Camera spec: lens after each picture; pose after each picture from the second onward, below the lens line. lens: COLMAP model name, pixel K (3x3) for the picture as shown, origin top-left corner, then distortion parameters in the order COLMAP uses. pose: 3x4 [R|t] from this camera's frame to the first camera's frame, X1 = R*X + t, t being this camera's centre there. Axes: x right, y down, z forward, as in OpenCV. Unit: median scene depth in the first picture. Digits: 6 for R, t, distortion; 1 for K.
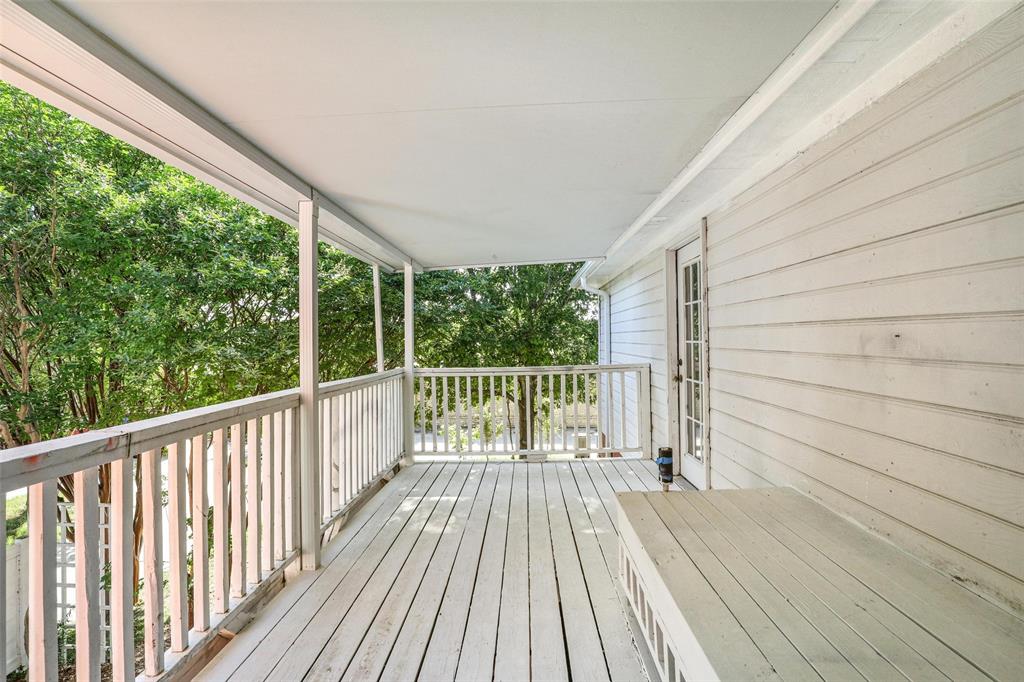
lens RADIAL K [[466.3, 0, 517.2], [0, 466.3, 340.8], [0, 0, 1]] dist [-0.025080, 0.001314]
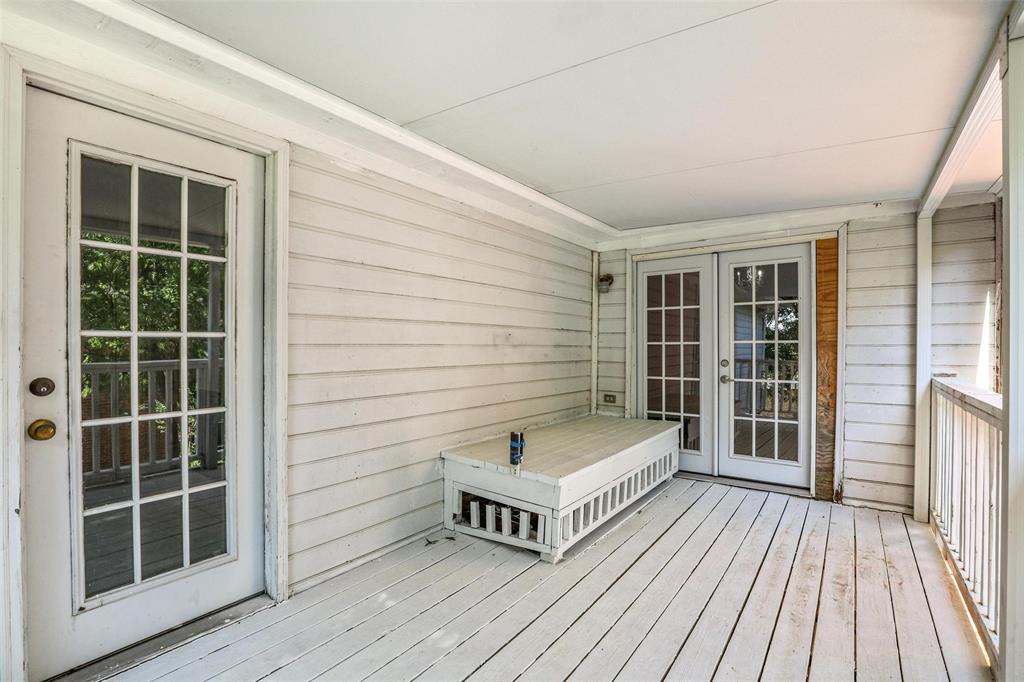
lens RADIAL K [[466.3, 0, 517.2], [0, 466.3, 340.8], [0, 0, 1]] dist [-0.025080, 0.001314]
pose [[-0.815331, -0.001536, 0.578992, -0.408039], [-0.003158, 0.999993, -0.001794, 0.019196], [-0.578986, -0.003291, -0.815331, 2.427560]]
